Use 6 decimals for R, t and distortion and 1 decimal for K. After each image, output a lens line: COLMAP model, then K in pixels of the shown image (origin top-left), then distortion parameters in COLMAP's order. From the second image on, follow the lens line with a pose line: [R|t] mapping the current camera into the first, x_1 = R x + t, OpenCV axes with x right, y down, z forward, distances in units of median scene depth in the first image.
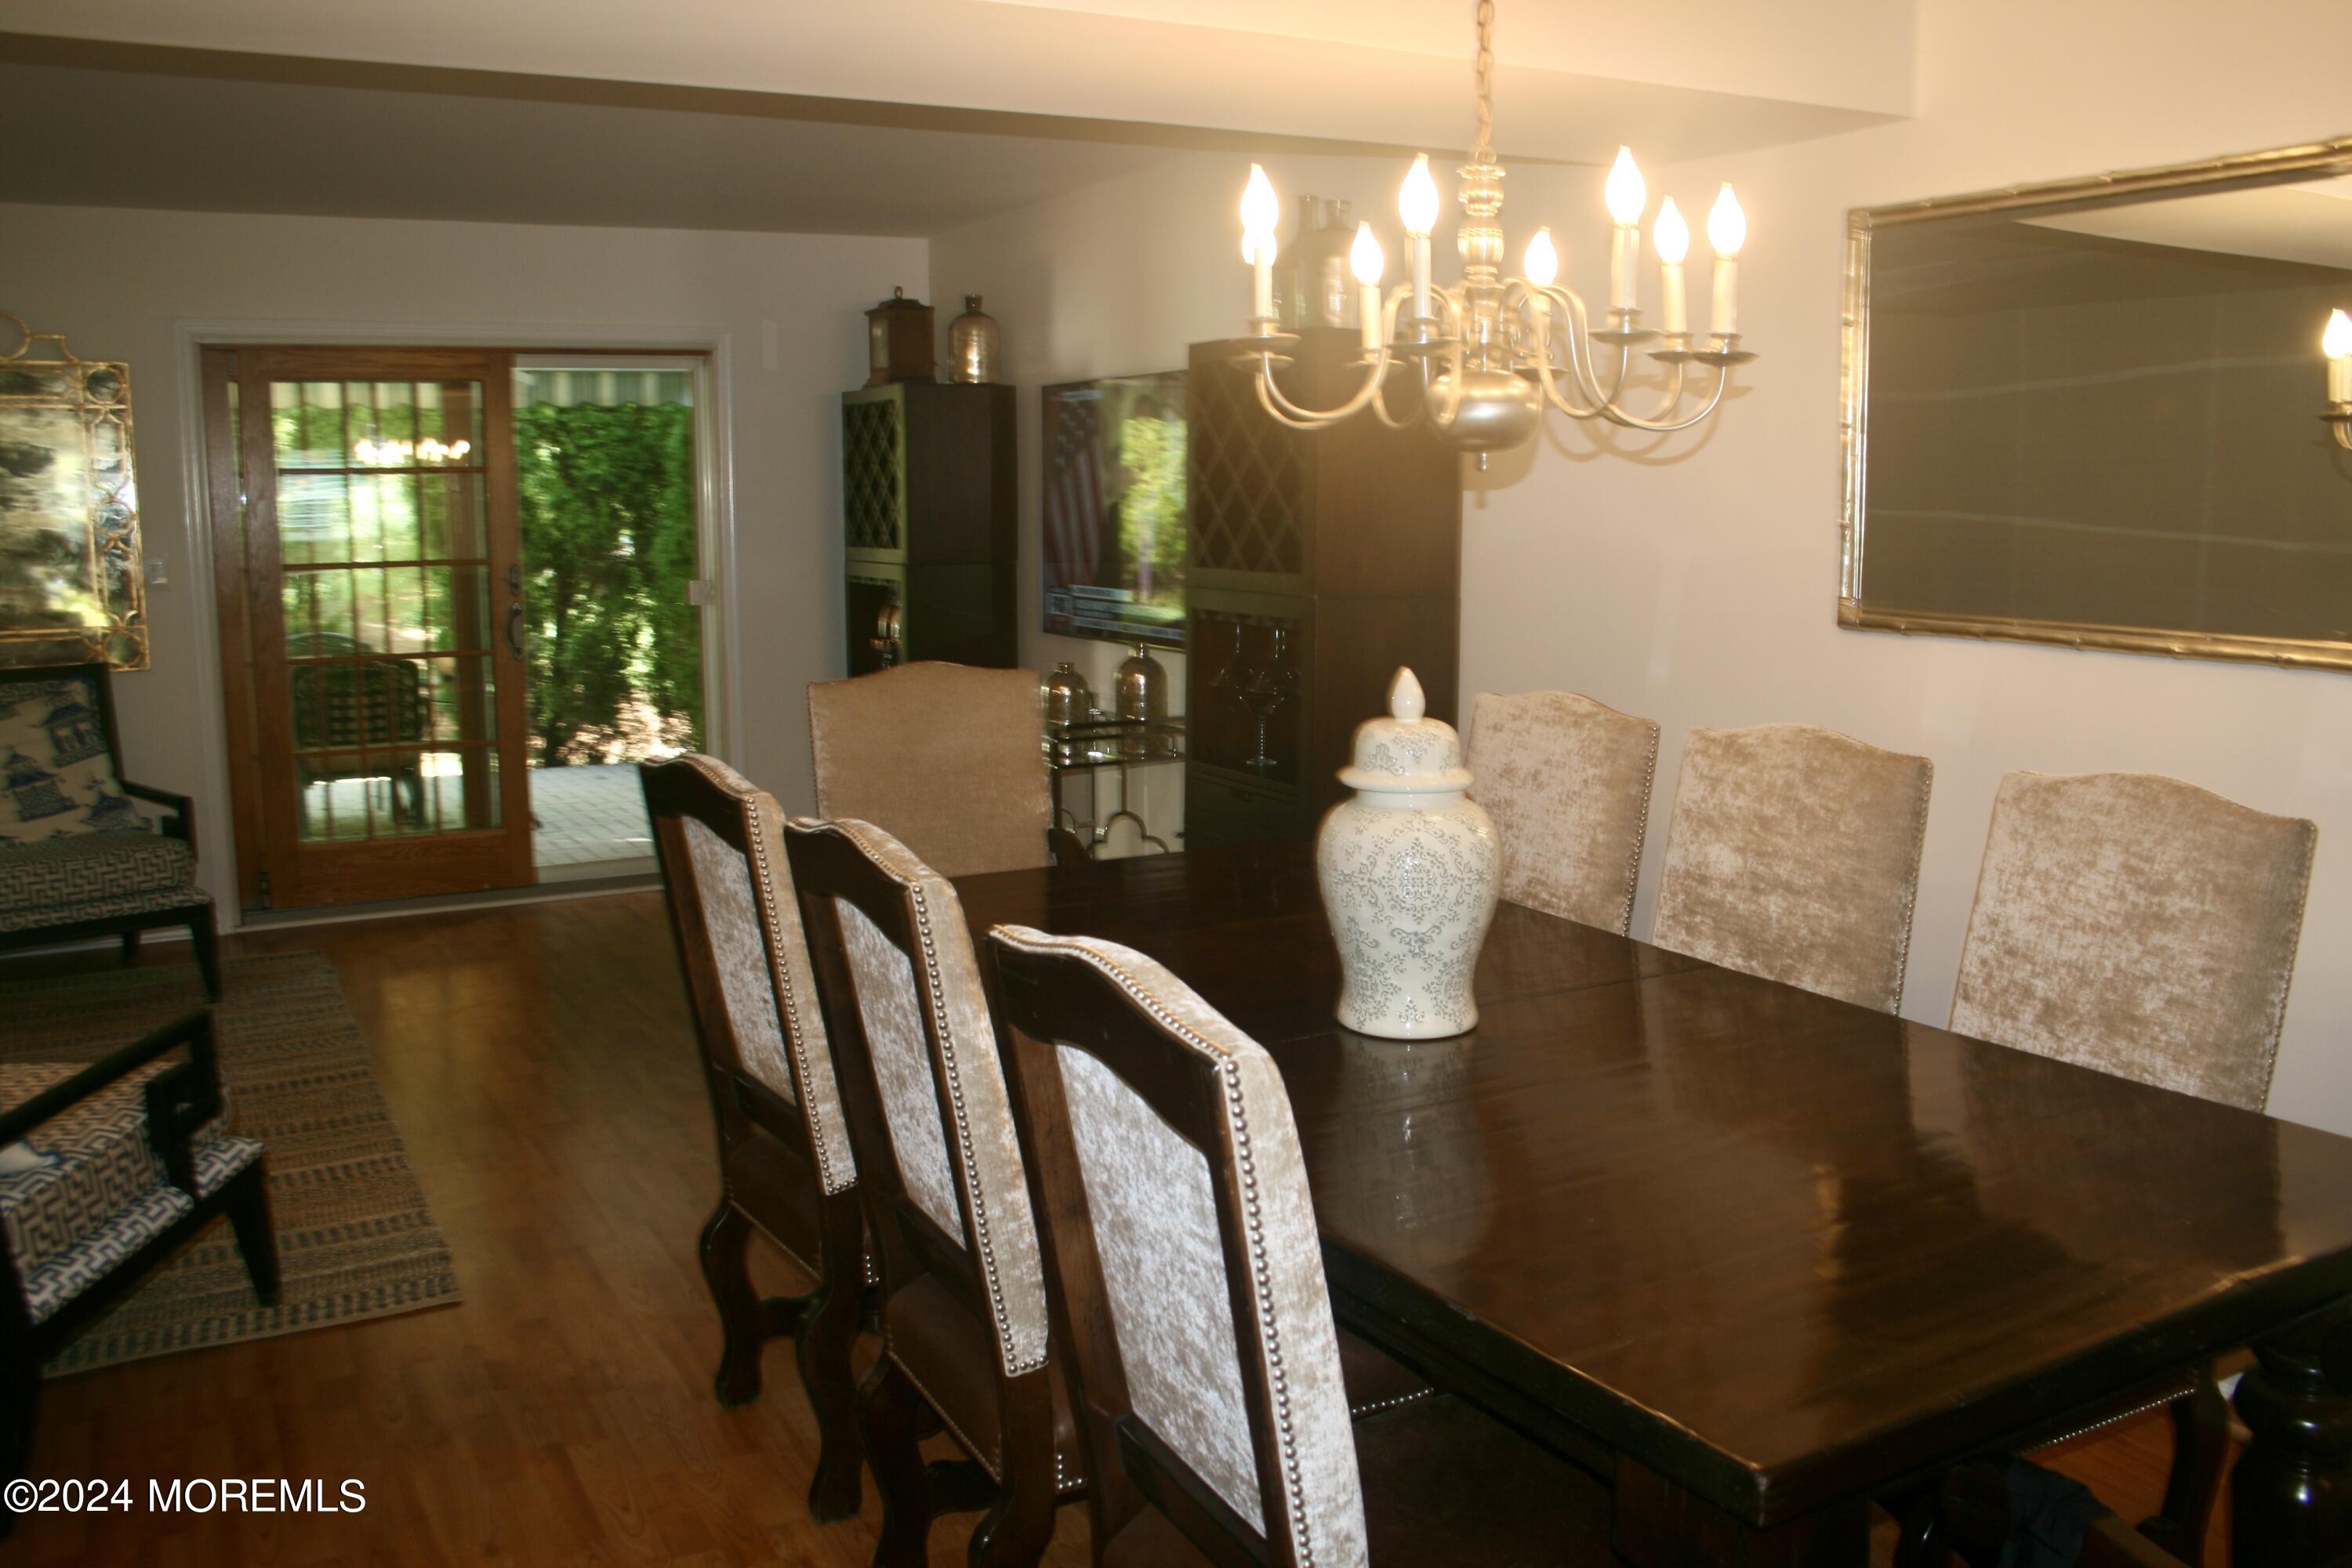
lens RADIAL K [[1979.0, 0, 1192.6], [0, 1979.0, 757.7], [0, 0, 1]] dist [-0.146016, 0.144954]
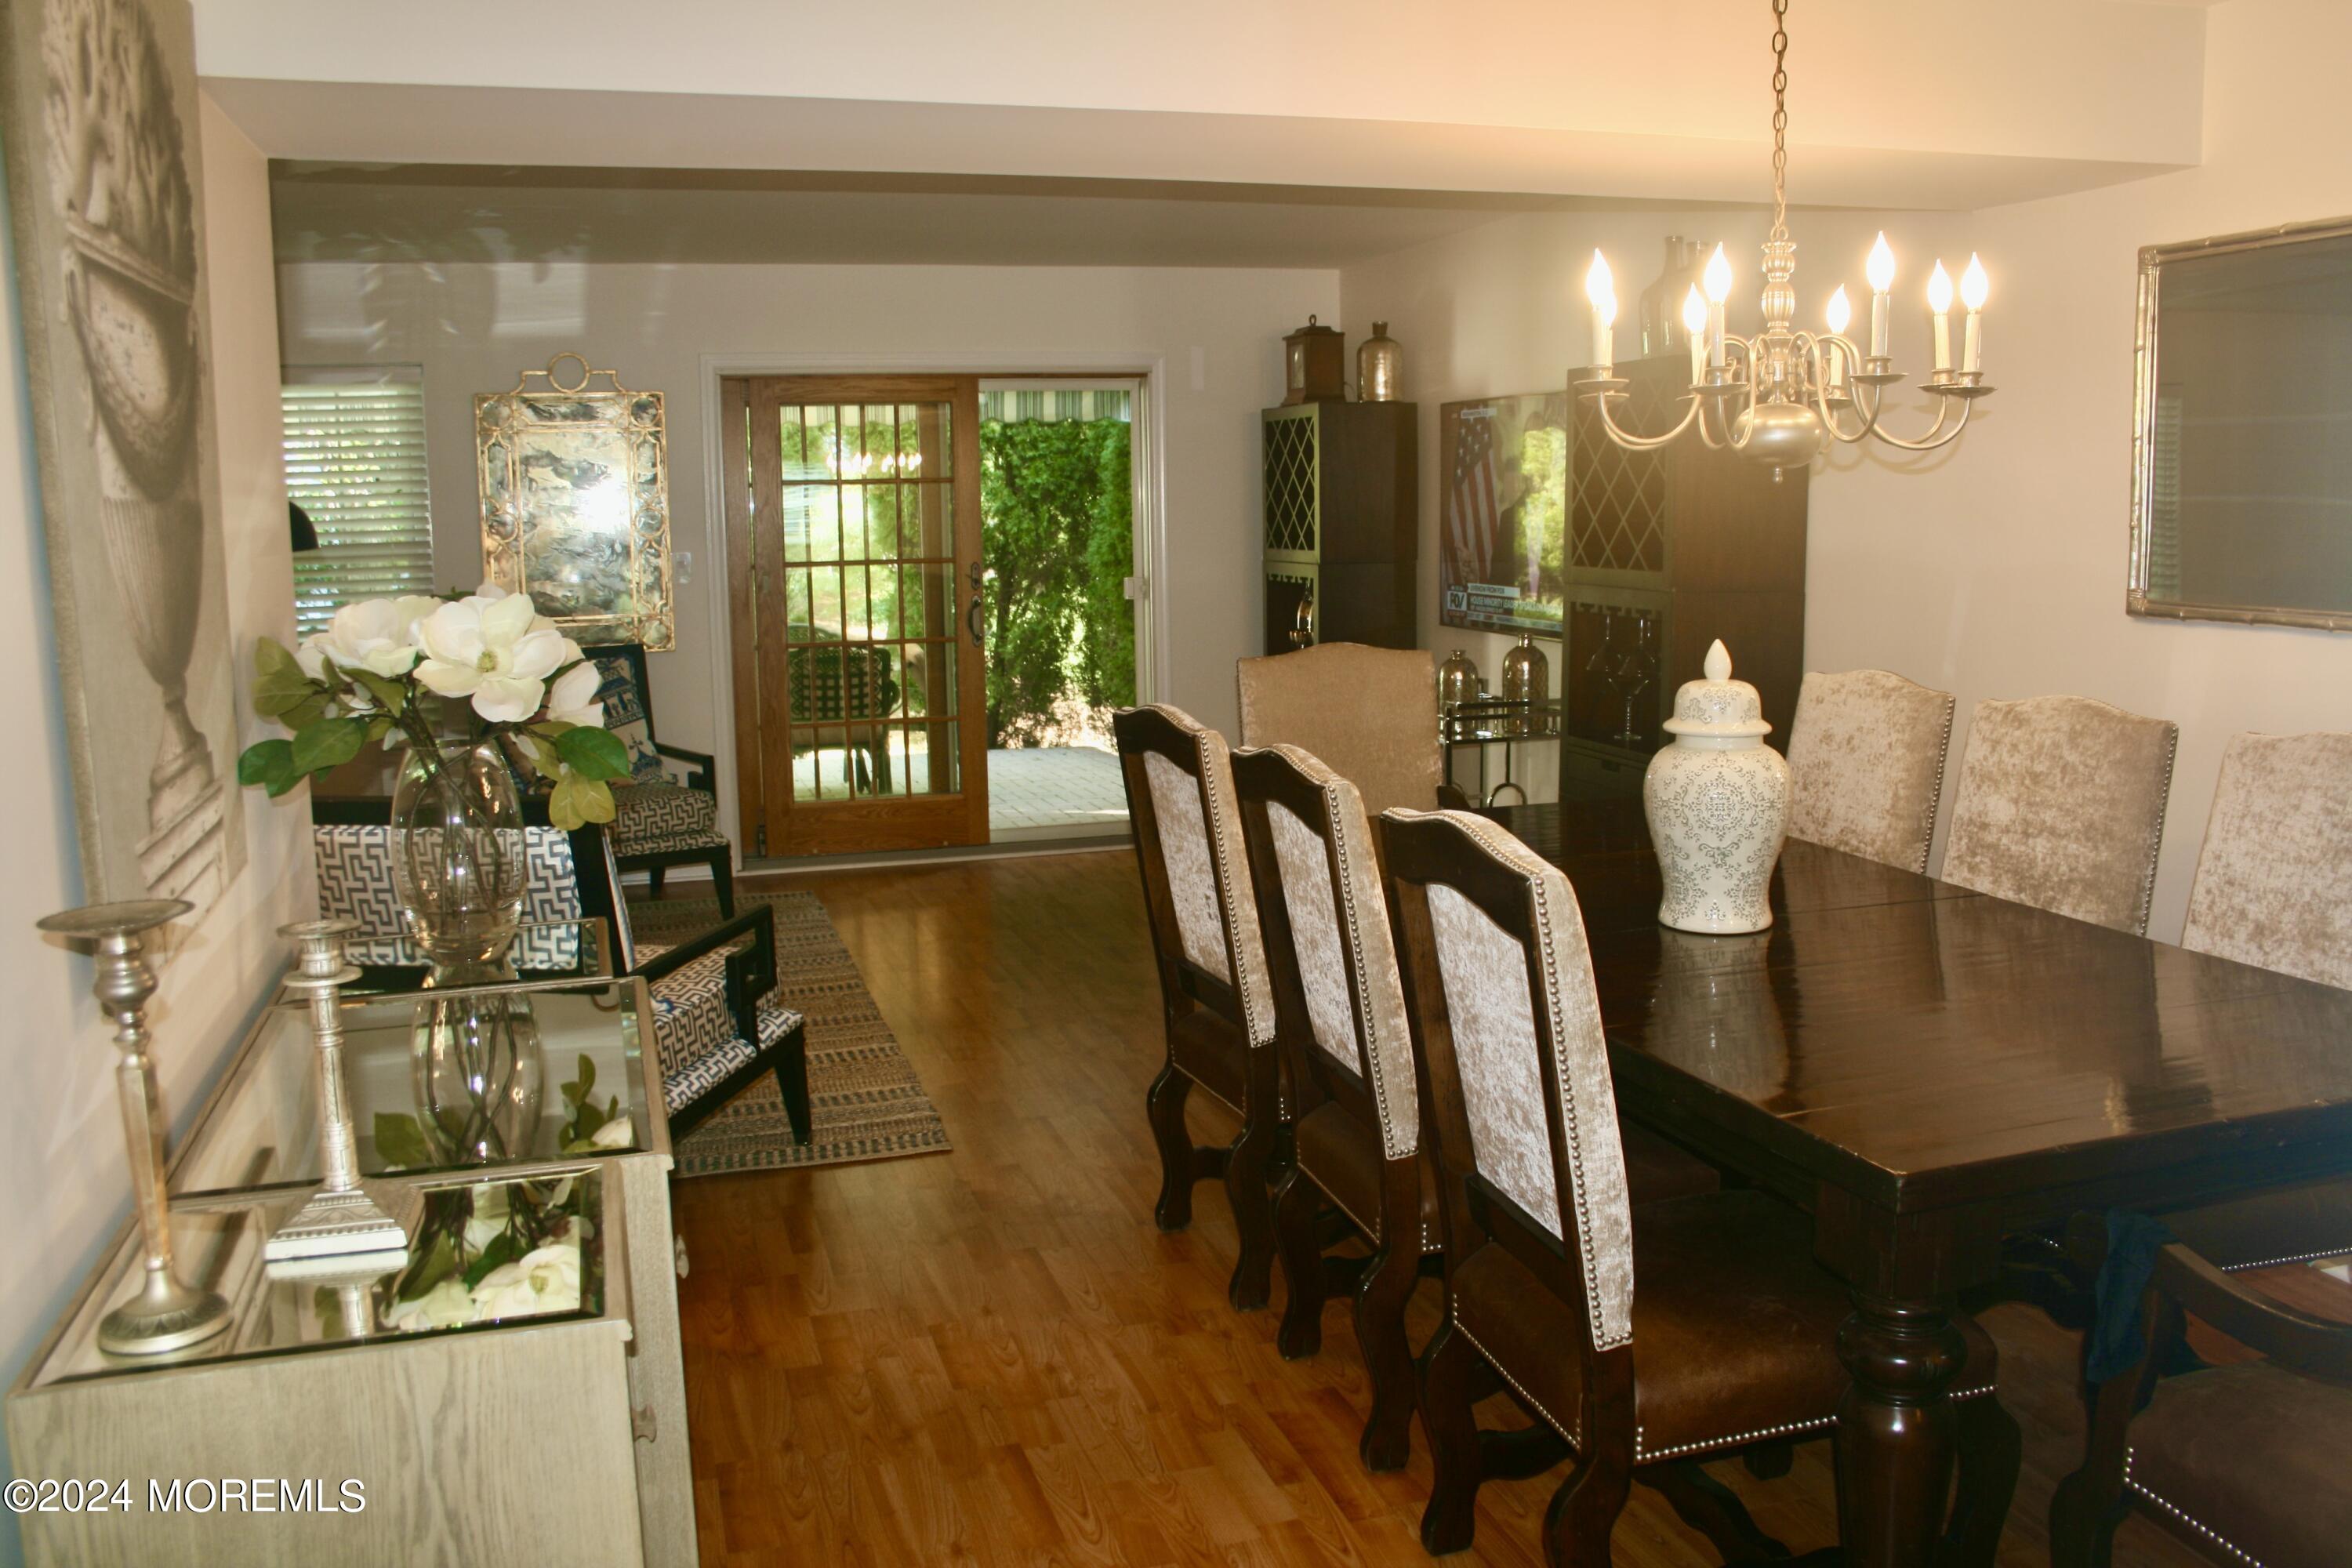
lens RADIAL K [[1979.0, 0, 1192.6], [0, 1979.0, 757.7], [0, 0, 1]] dist [-0.146016, 0.144954]
pose [[0.979087, 0.018981, -0.202555, 0.026918], [-0.019680, 0.999805, -0.001437, 0.029544], [0.202488, 0.005394, 0.979270, -0.223609]]
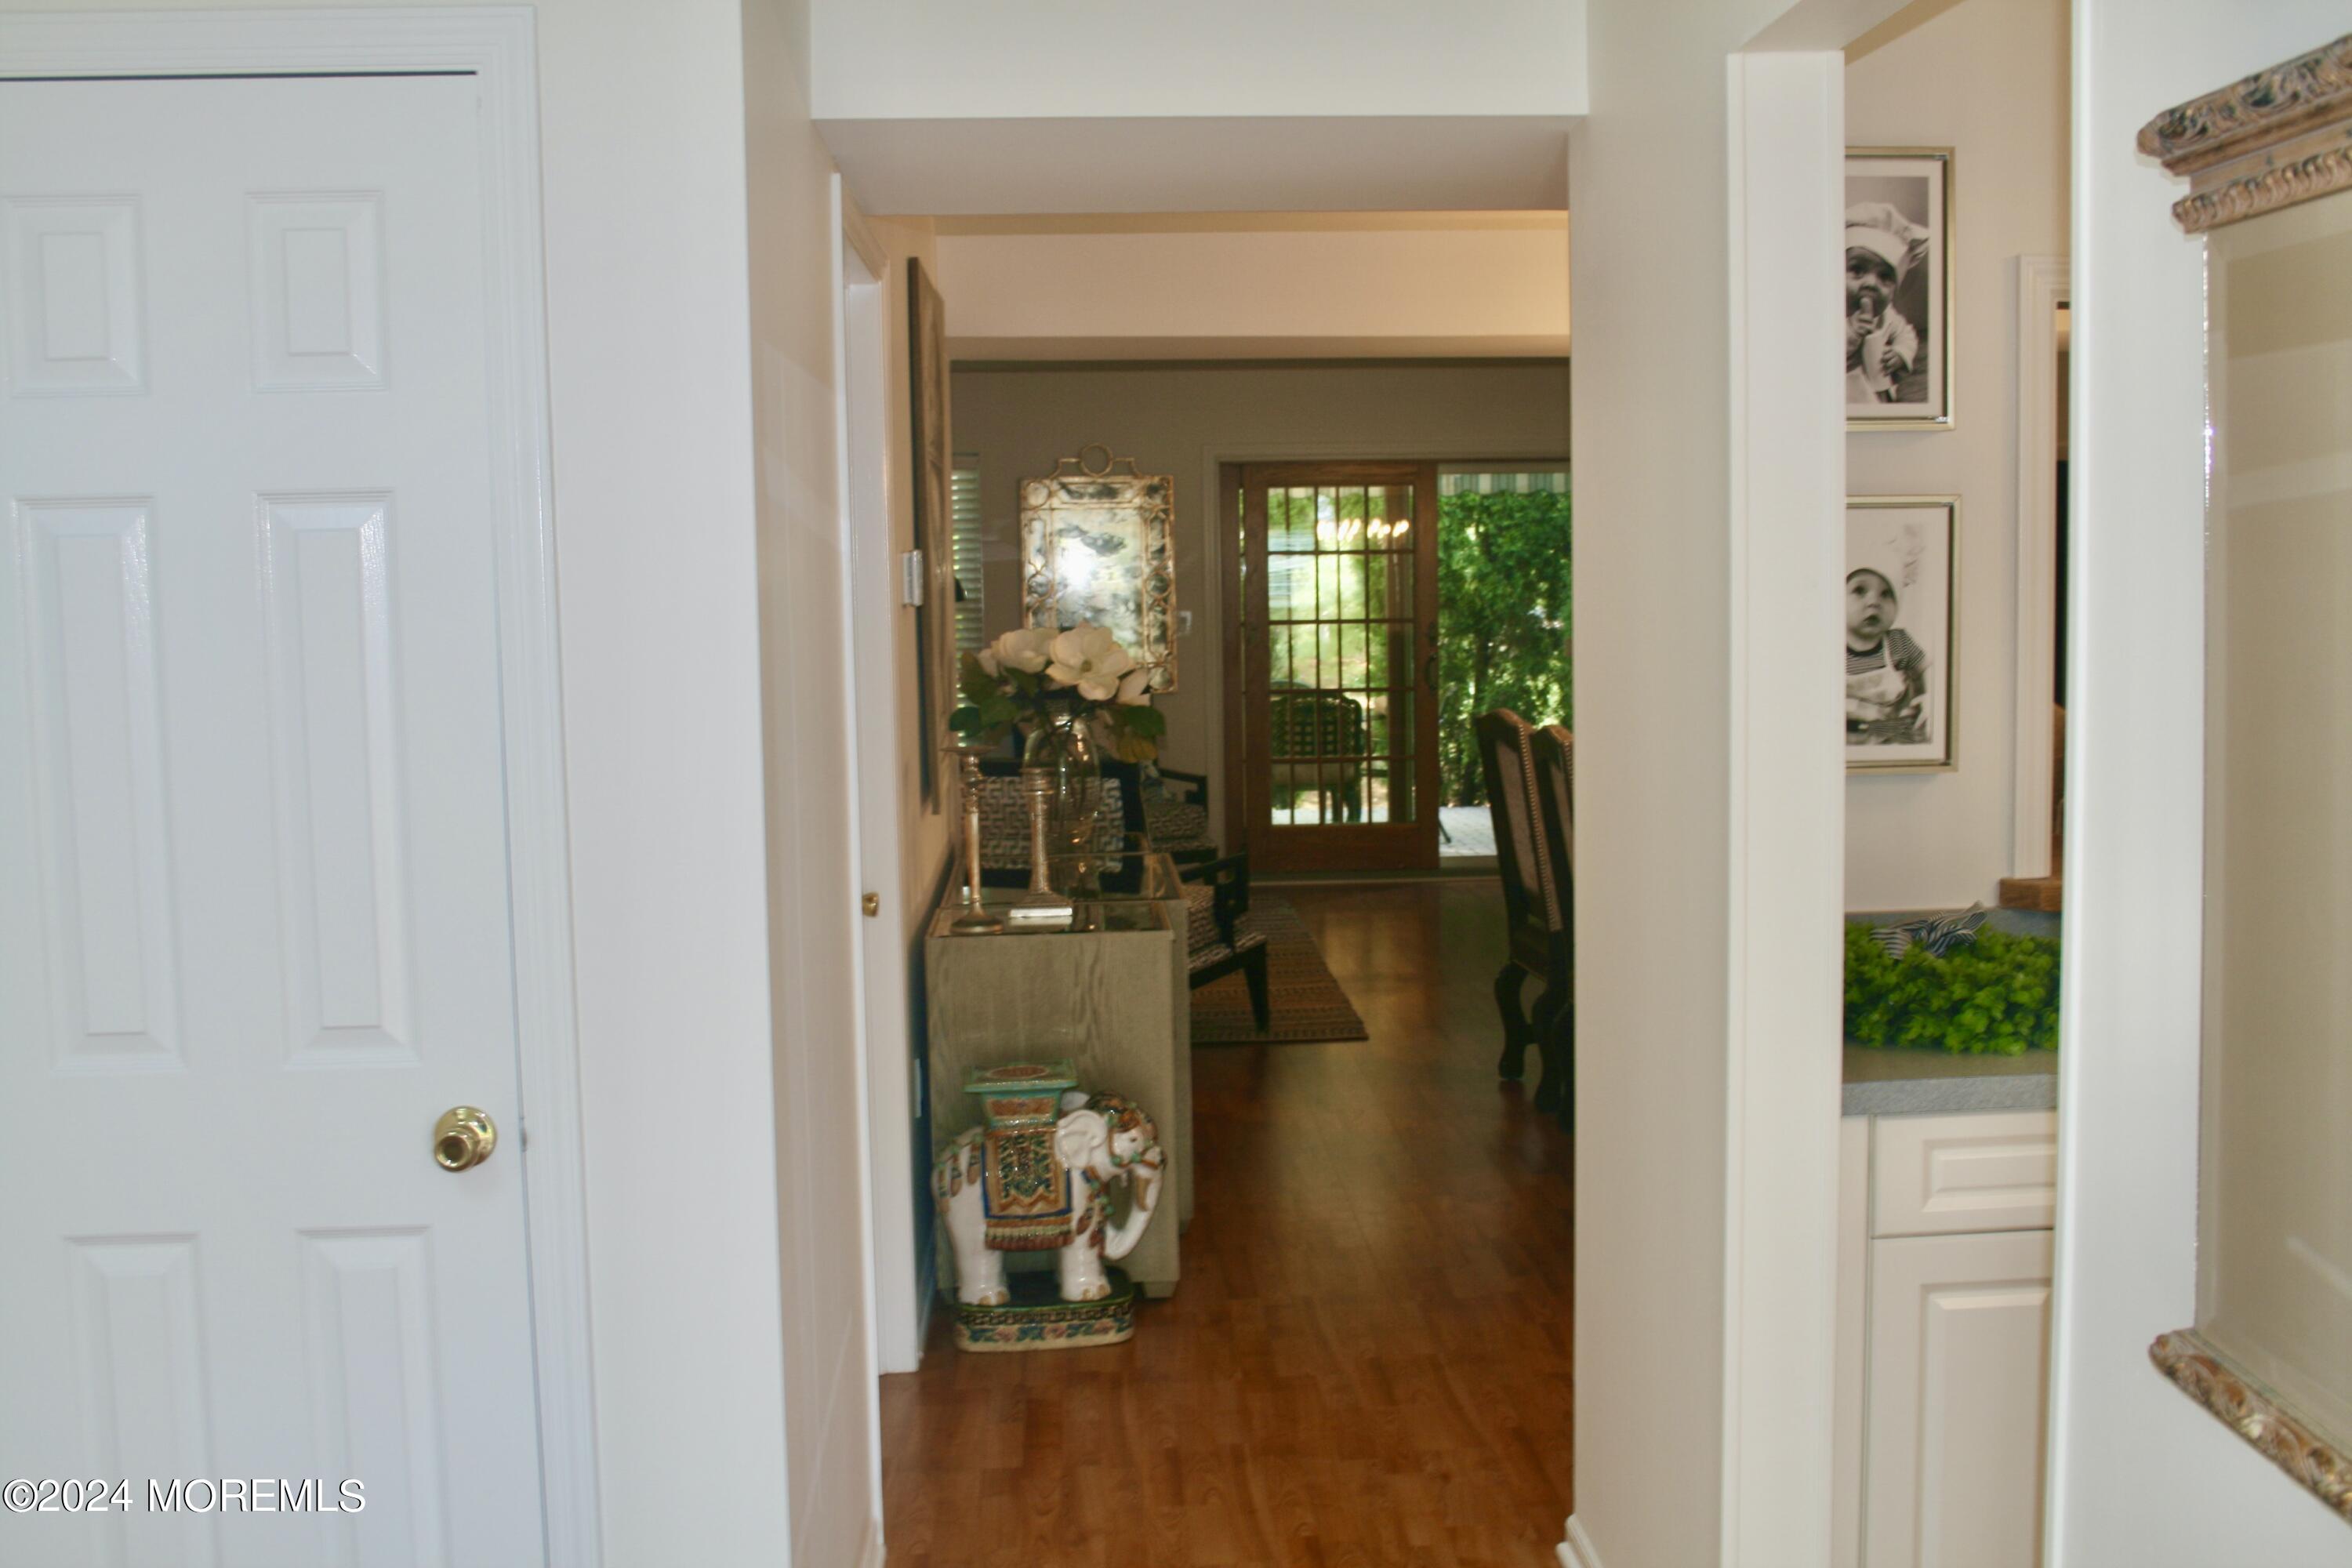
lens RADIAL K [[2412.4, 0, 1238.4], [0, 2412.4, 784.9], [0, 0, 1]] dist [-0.001605, -0.004362]
pose [[0.910011, 0.033201, -0.413252, 0.424766], [-0.050387, 0.998256, -0.030756, 0.136029], [0.411510, 0.048810, 0.910097, -1.086540]]
